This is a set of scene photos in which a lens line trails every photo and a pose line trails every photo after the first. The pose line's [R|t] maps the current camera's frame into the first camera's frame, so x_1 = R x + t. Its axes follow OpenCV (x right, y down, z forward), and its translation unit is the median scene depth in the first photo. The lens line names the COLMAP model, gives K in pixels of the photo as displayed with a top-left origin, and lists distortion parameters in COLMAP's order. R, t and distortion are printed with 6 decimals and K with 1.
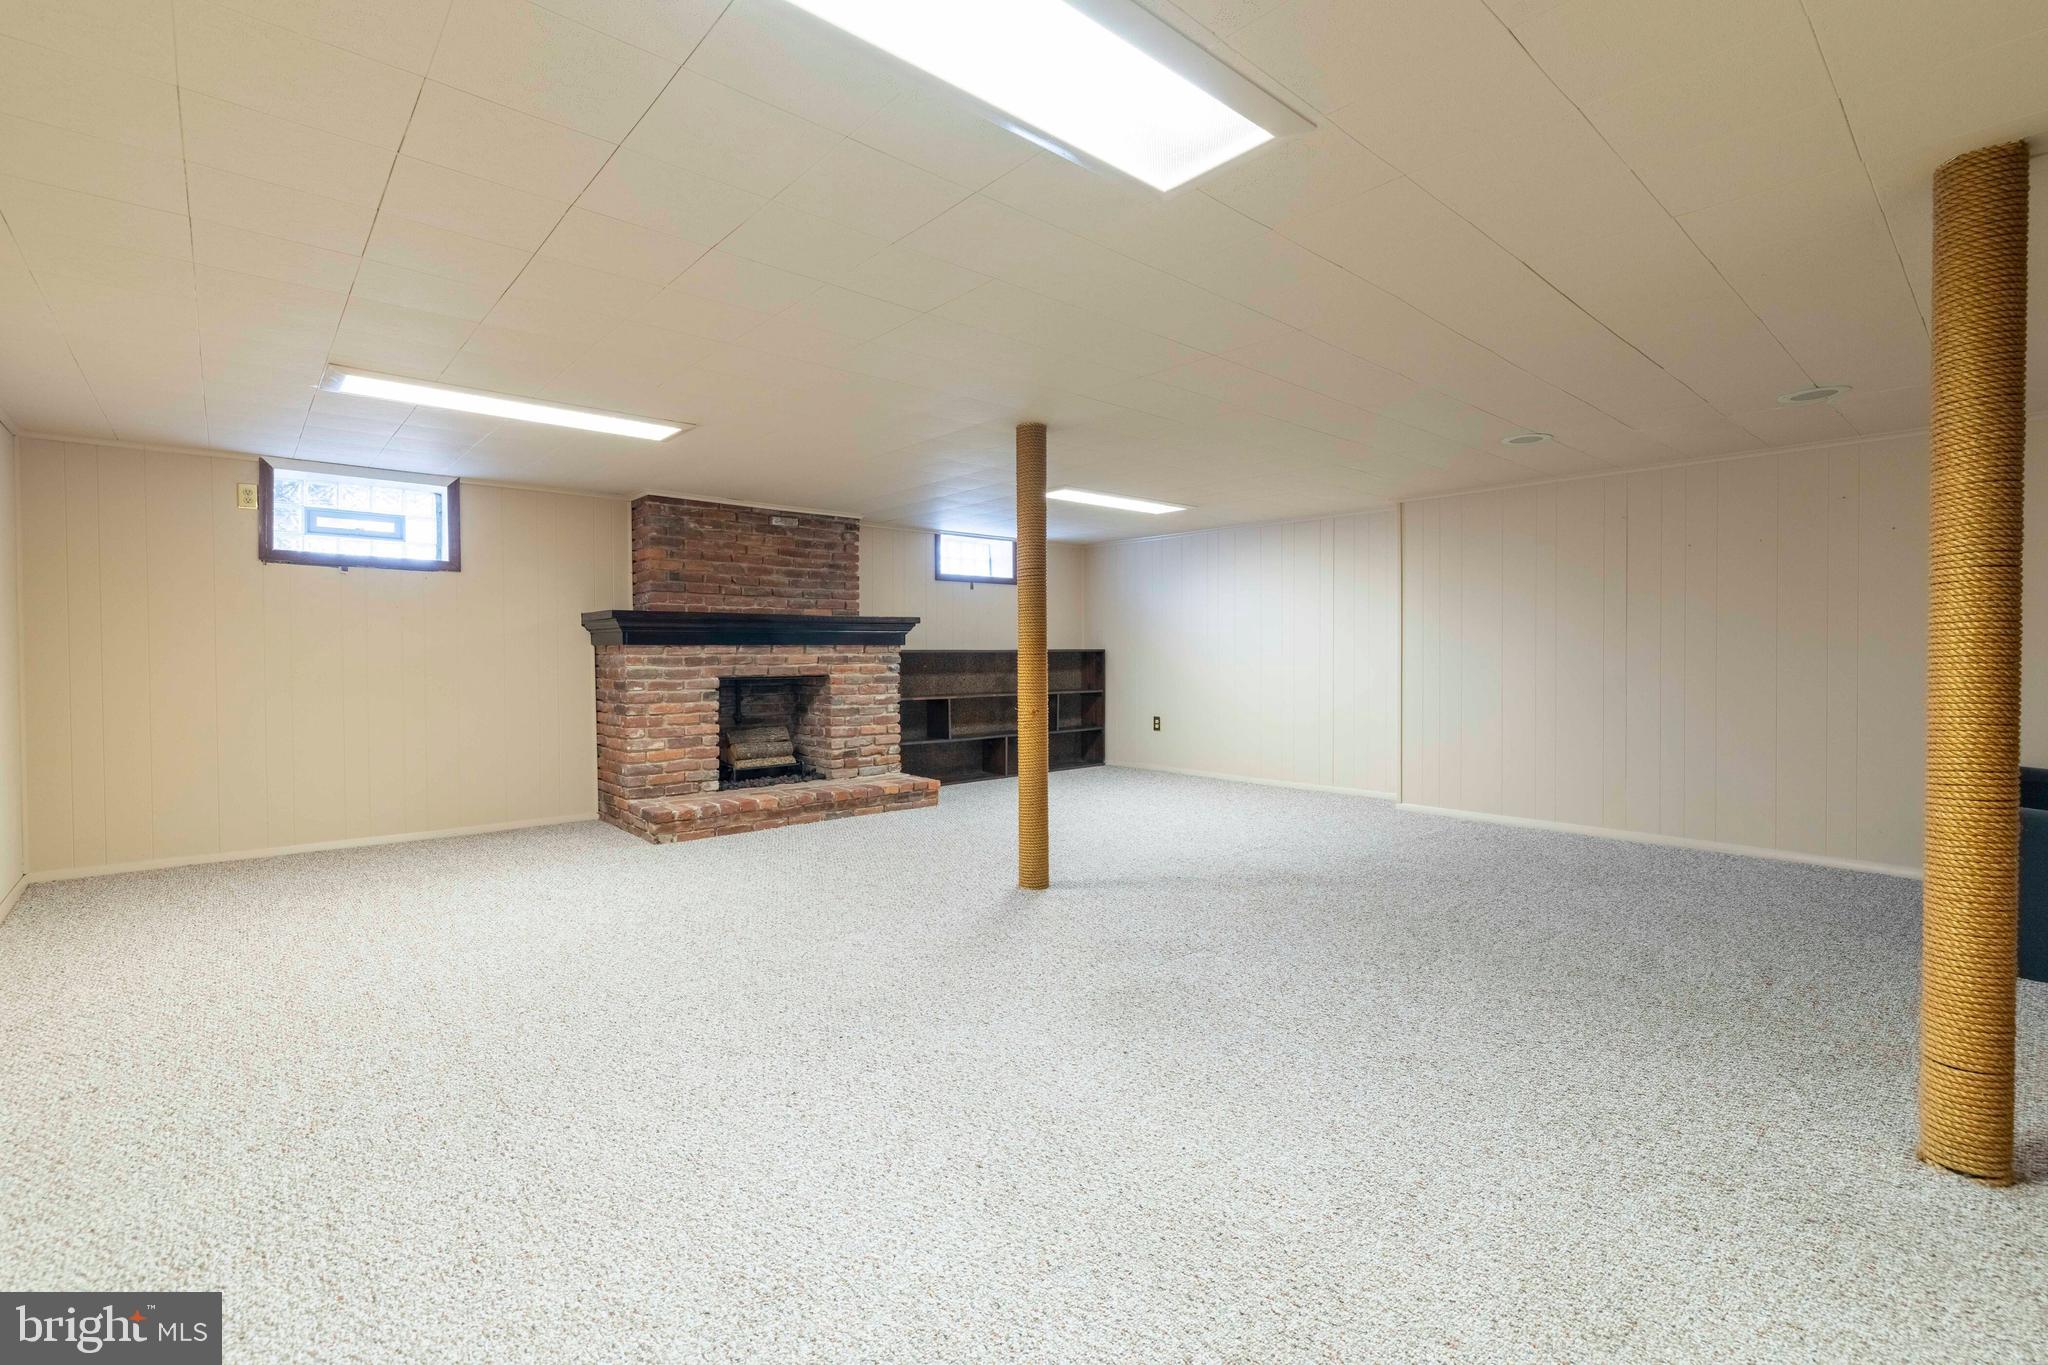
lens RADIAL K [[886.4, 0, 1022.4], [0, 886.4, 676.2], [0, 0, 1]] dist [0.001604, 0.000192]
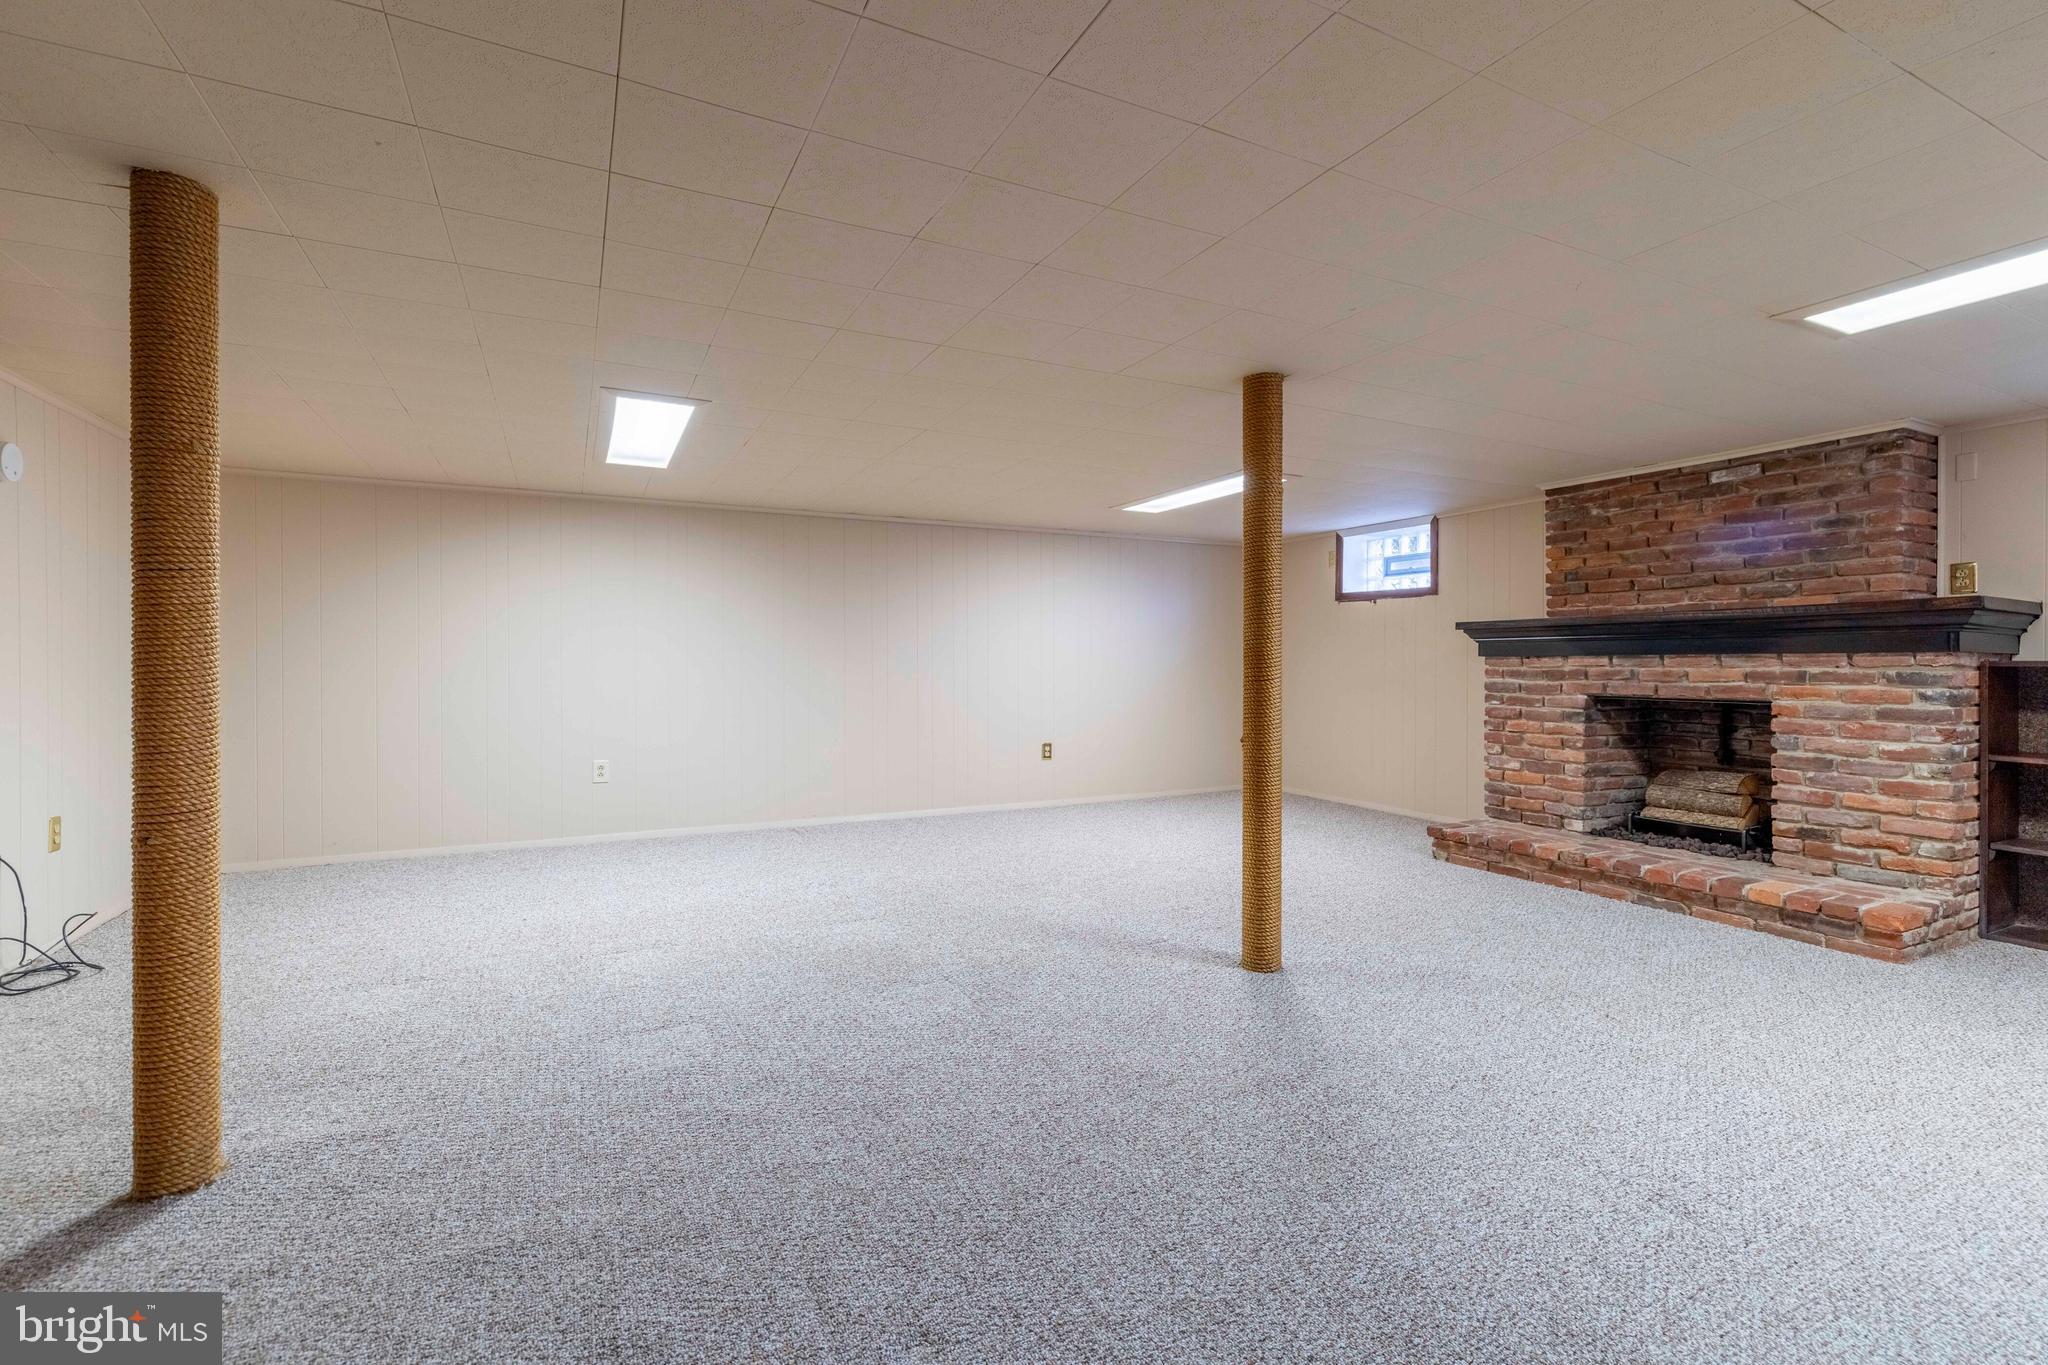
lens RADIAL K [[886.4, 0, 1022.4], [0, 886.4, 676.2], [0, 0, 1]] dist [0.001604, 0.000192]
pose [[-0.241488, 0.015713, -0.970277, 0.540277], [-0.027239, 0.999365, 0.022964, -0.019413], [0.970022, 0.031975, -0.240906, 0.648106]]
